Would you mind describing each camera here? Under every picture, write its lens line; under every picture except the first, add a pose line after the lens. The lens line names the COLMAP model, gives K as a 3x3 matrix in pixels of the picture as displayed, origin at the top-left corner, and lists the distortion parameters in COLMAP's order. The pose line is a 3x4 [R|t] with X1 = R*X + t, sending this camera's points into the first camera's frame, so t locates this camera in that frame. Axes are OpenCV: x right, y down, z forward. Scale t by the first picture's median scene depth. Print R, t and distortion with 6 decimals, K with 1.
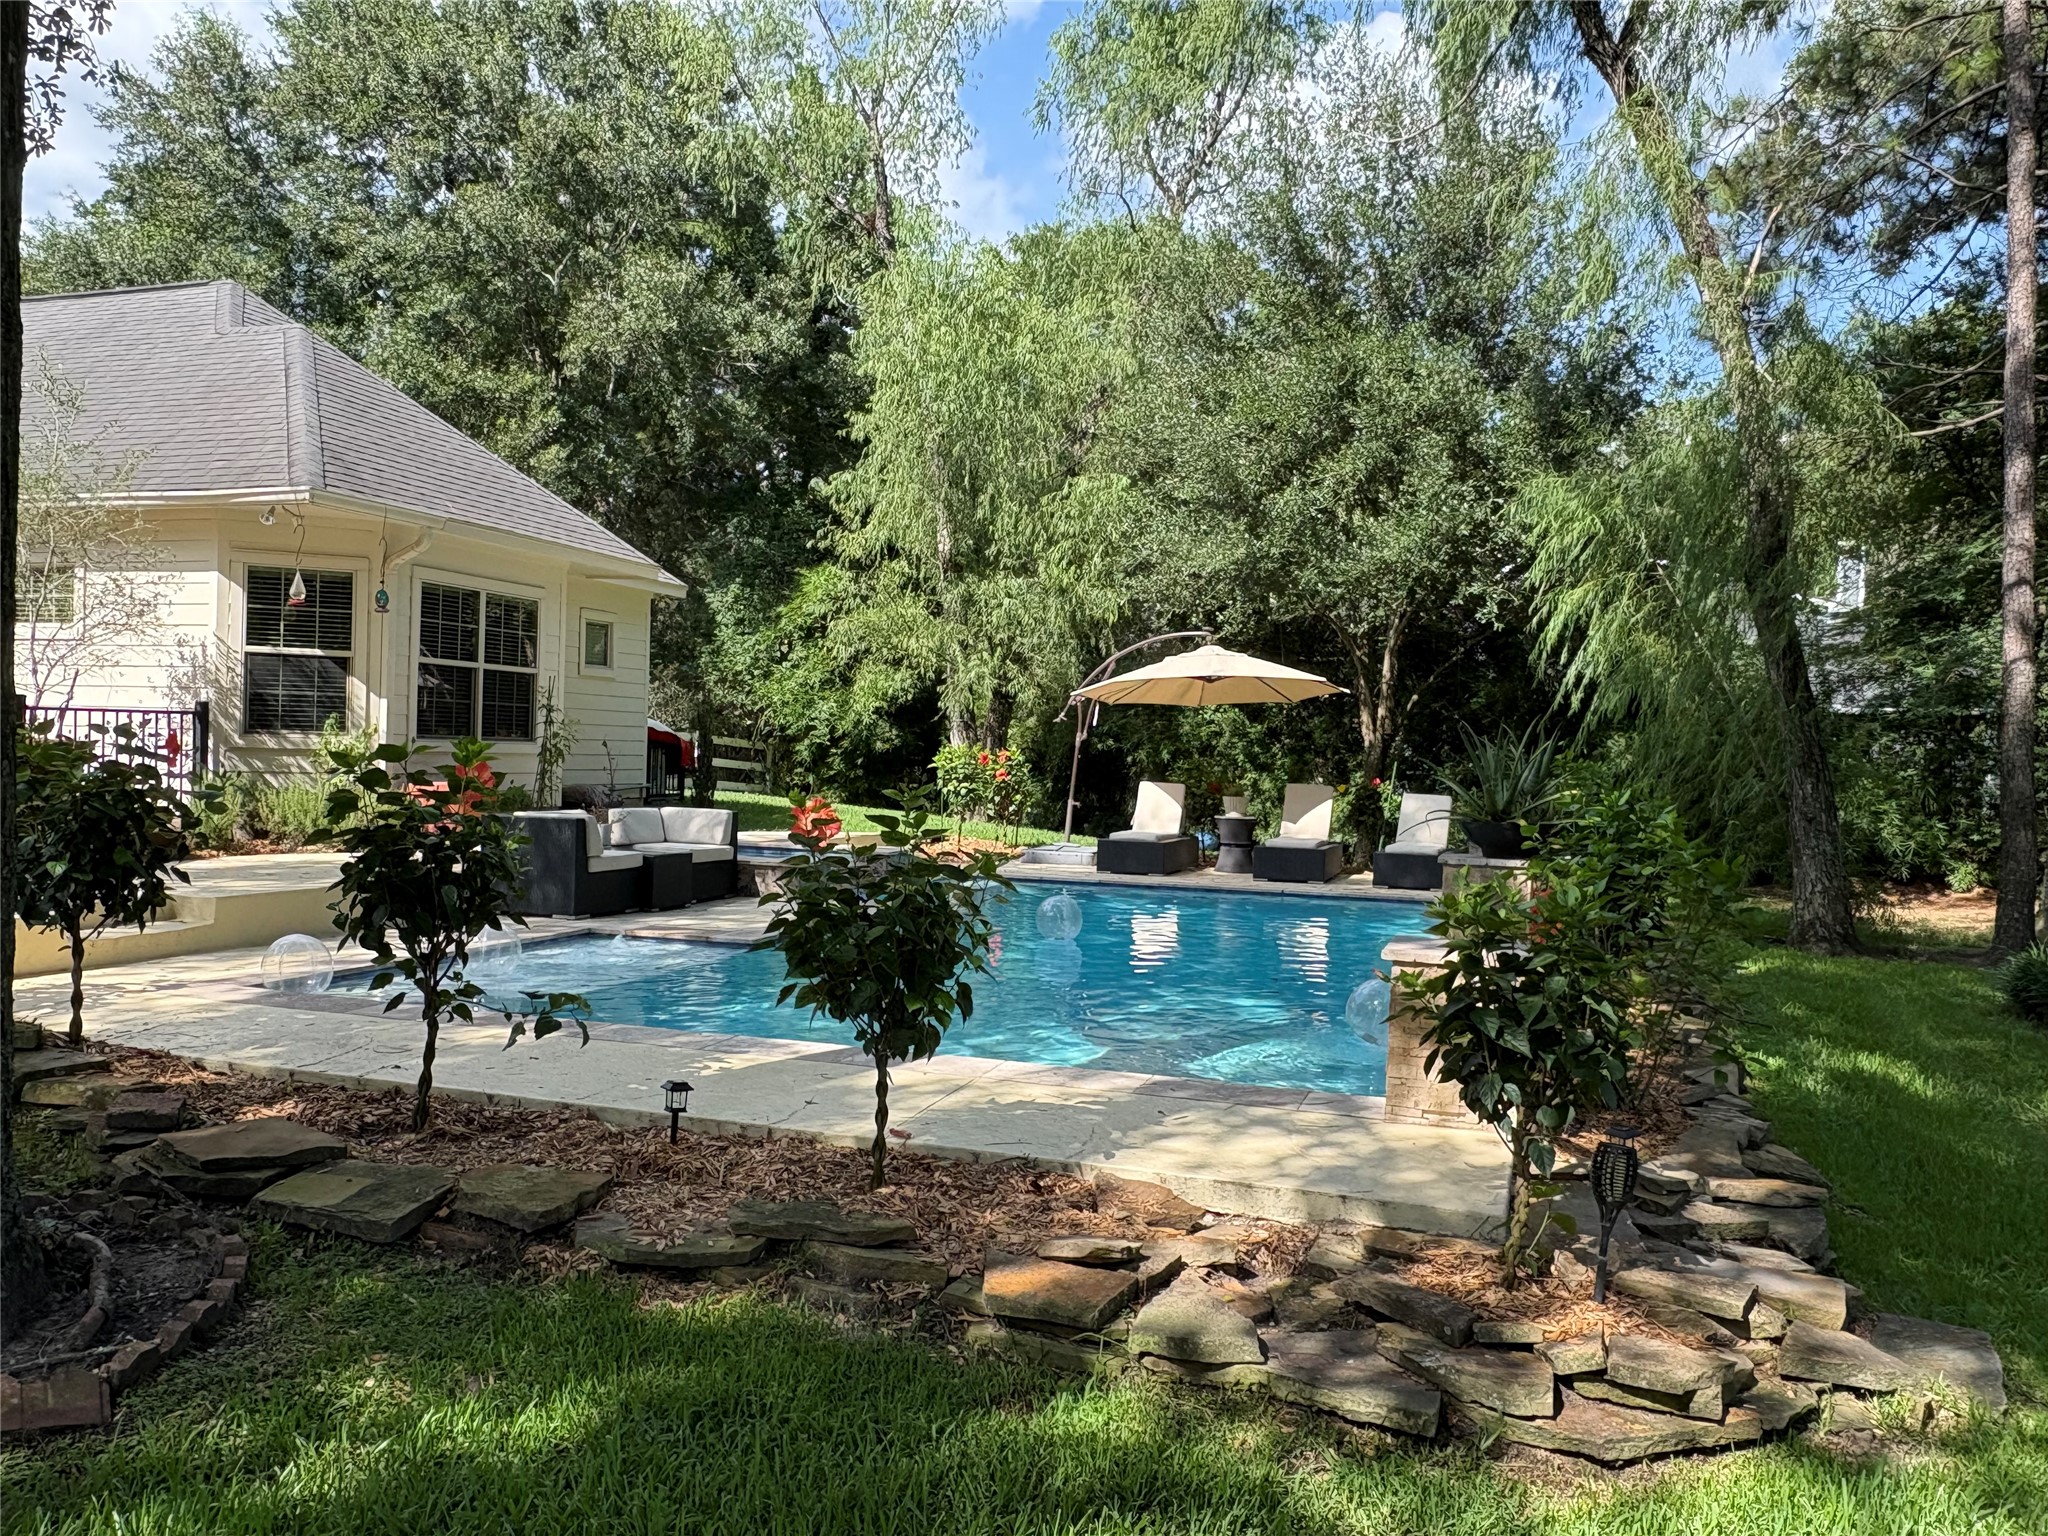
lens RADIAL K [[1569.1, 0, 1024.0], [0, 1569.1, 768.0], [0, 0, 1]] dist [0.000593, -0.001355]
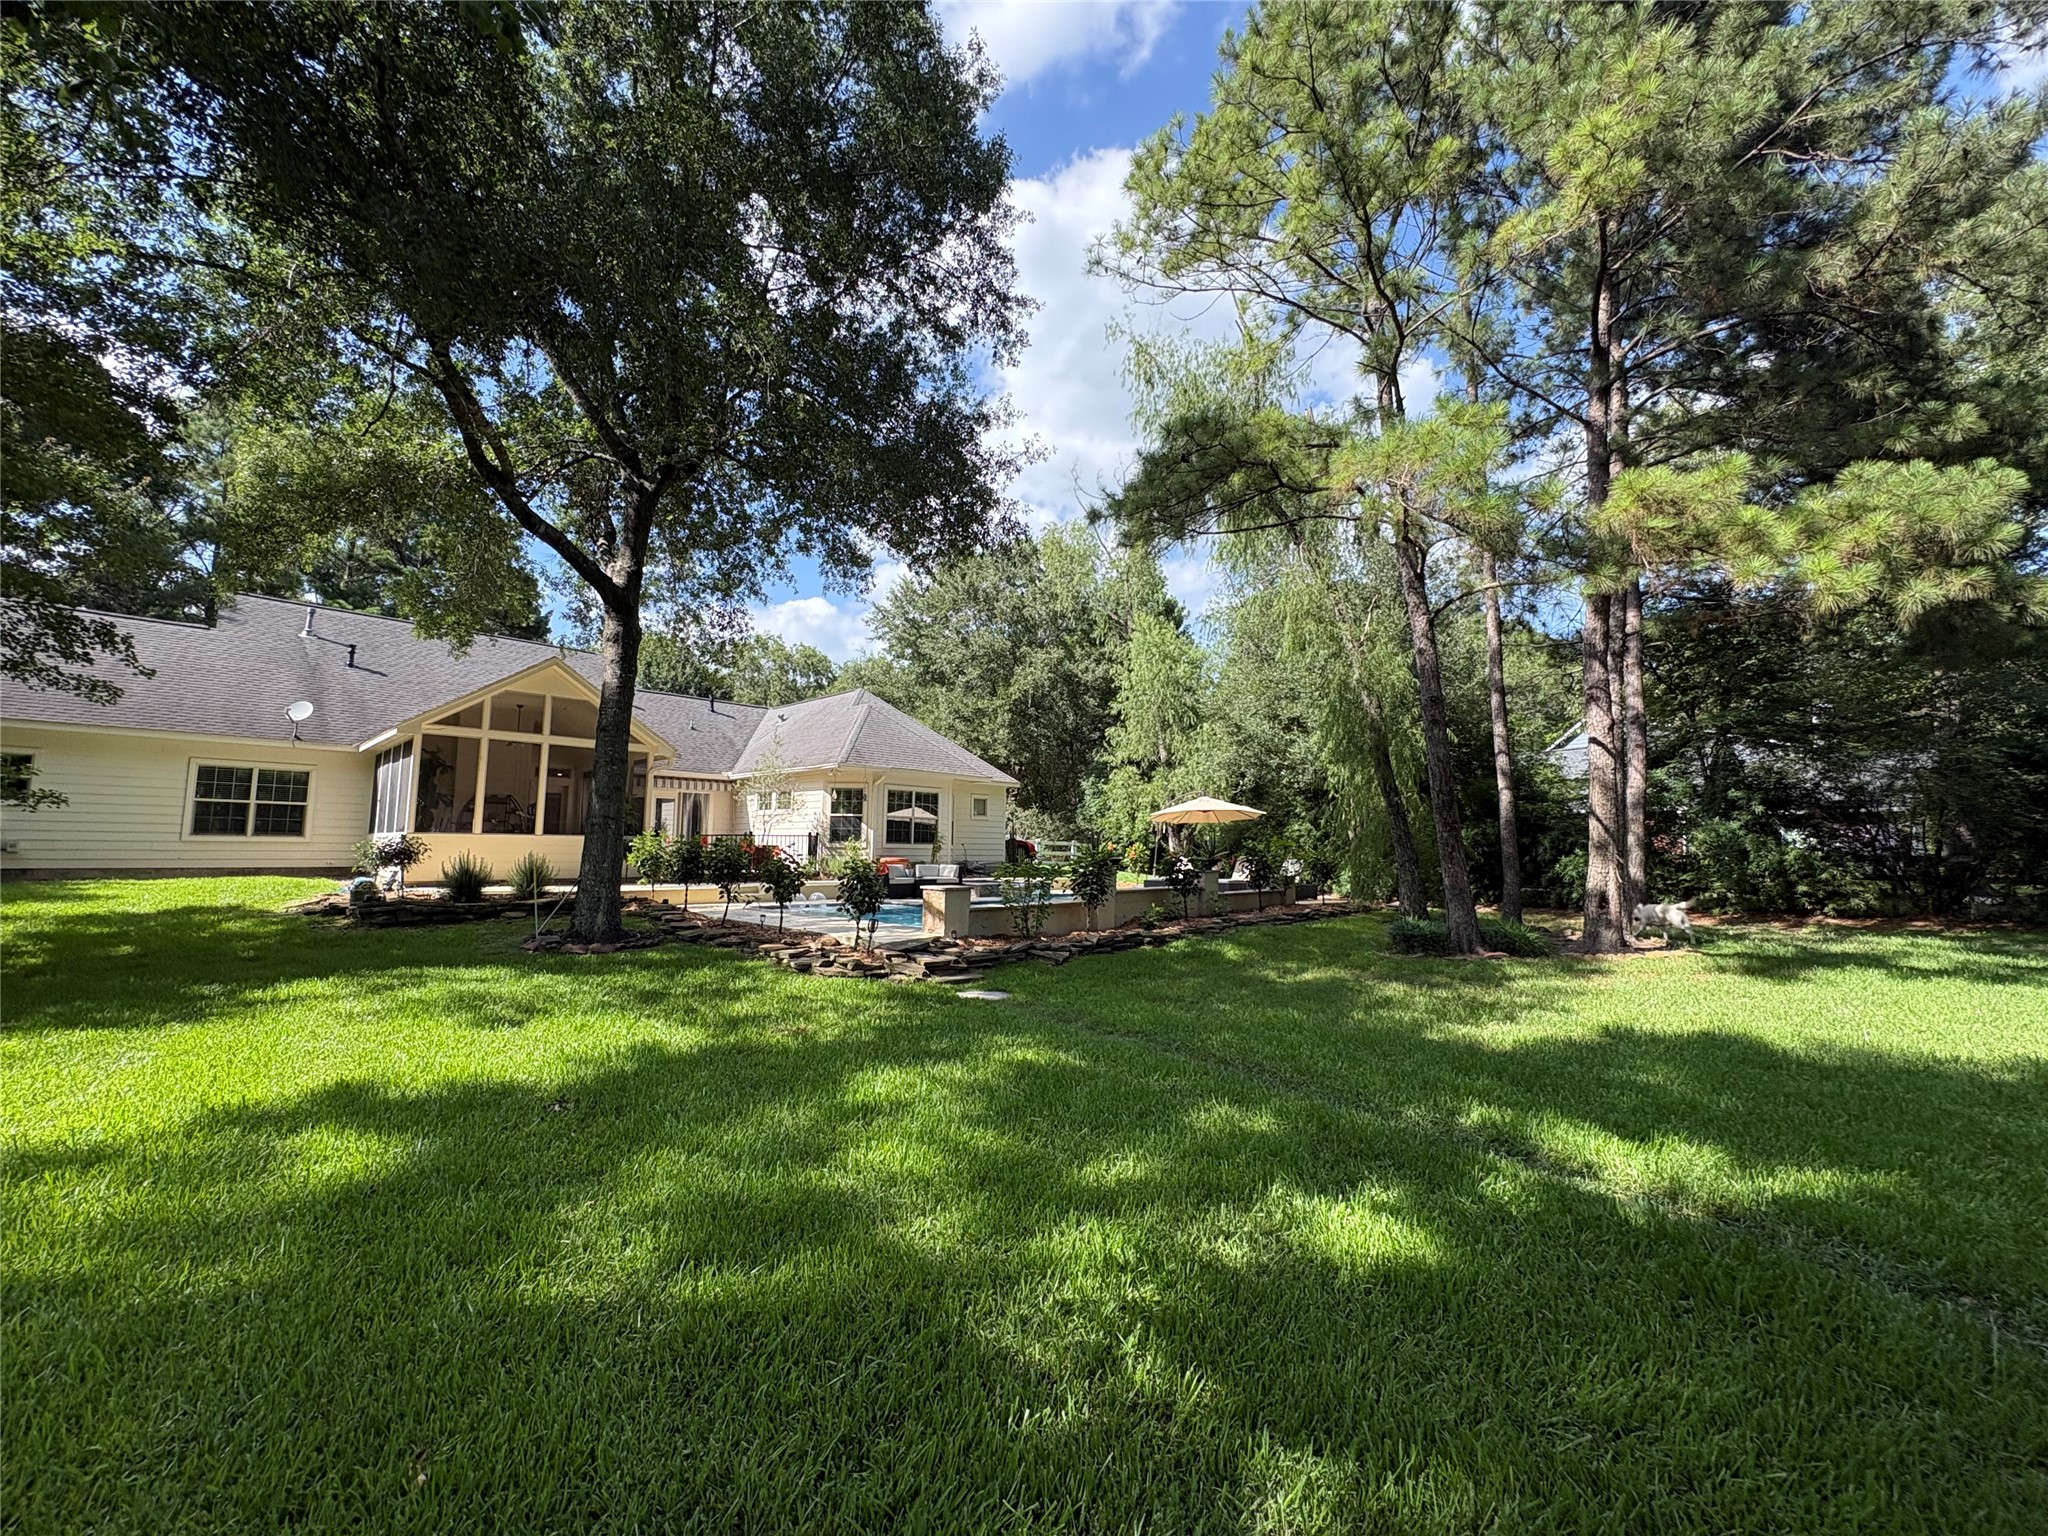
lens RADIAL K [[815.1, 0, 1016.2], [0, 815.1, 766.7], [0, 0, 1]] dist [0.000067, -0.000221]
pose [[0.898623, -0.062945, -0.434183, 0.442013], [0.010606, 0.992482, -0.121932, 0.024188], [0.438594, 0.104966, 0.892534, -0.233626]]
